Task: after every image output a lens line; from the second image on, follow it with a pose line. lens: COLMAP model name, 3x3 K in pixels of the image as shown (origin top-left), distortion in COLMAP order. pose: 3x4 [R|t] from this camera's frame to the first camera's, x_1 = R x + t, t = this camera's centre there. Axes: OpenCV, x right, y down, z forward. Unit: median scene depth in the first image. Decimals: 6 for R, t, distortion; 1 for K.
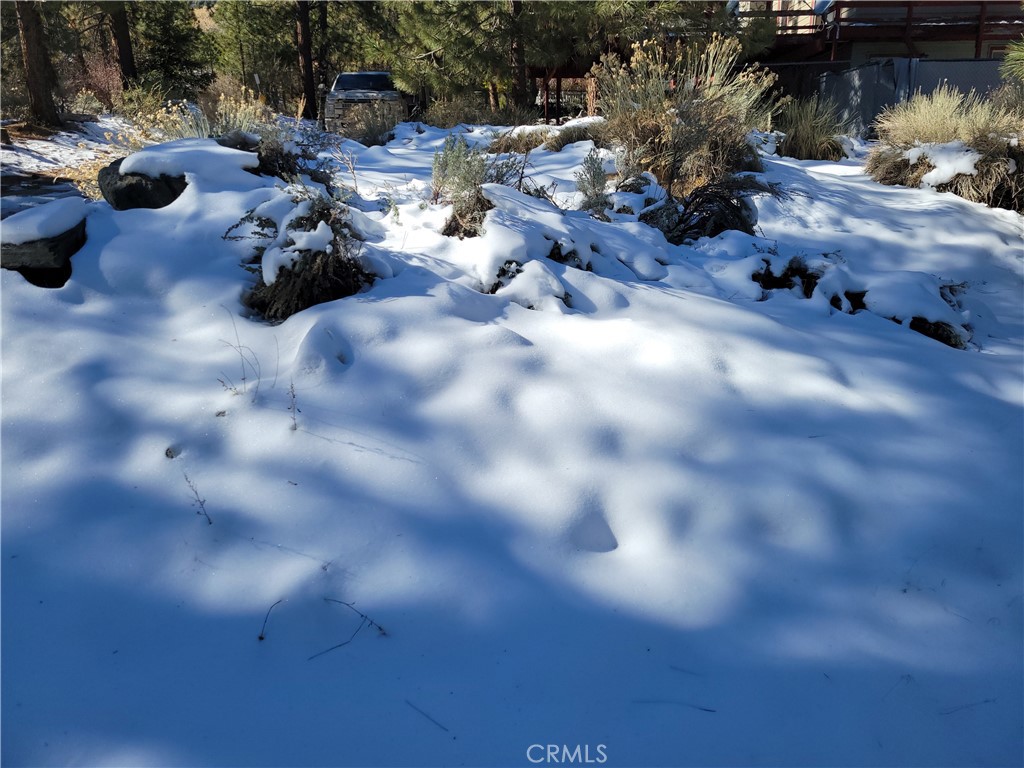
lens RADIAL K [[754.9, 0, 490.0], [0, 754.9, 383.5], [0, 0, 1]] dist [0.066933, -0.047138]
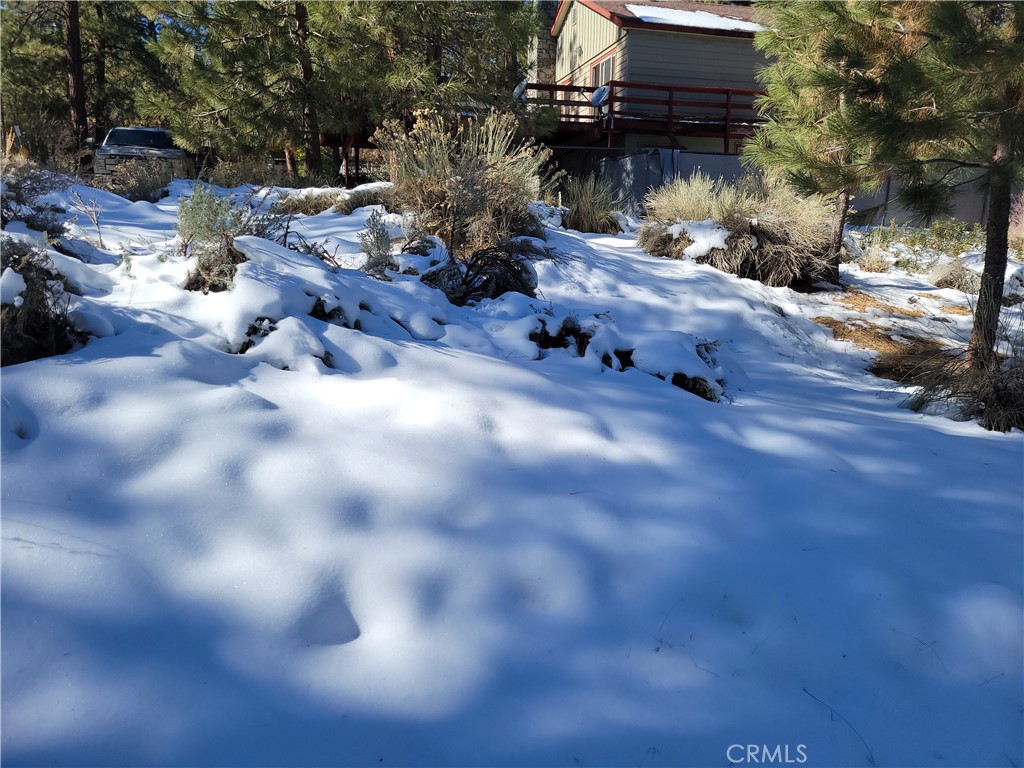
lens RADIAL K [[770.1, 0, 512.0], [0, 770.1, 384.0], [0, 0, 1]] dist [0.046562, -0.026735]
pose [[0.964476, -0.024962, 0.262989, 0.052168], [0.048919, 0.995184, -0.084946, 0.006658], [-0.259602, 0.094793, 0.961052, 0.036691]]
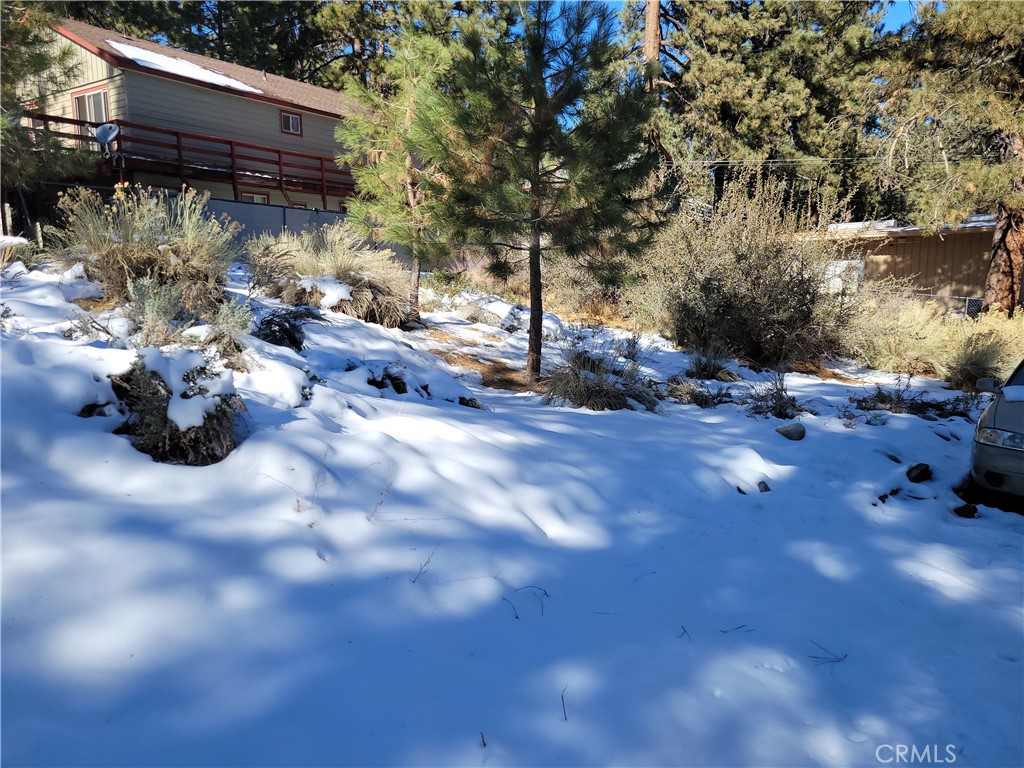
lens RADIAL K [[764.7, 0, 512.0], [0, 764.7, 384.0], [0, 0, 1]] dist [0.000722, -0.002144]
pose [[0.563059, -0.098836, 0.820485, -0.633281], [0.203386, 0.978859, -0.021660, -0.050295], [-0.800998, 0.179072, 0.571257, -0.018600]]
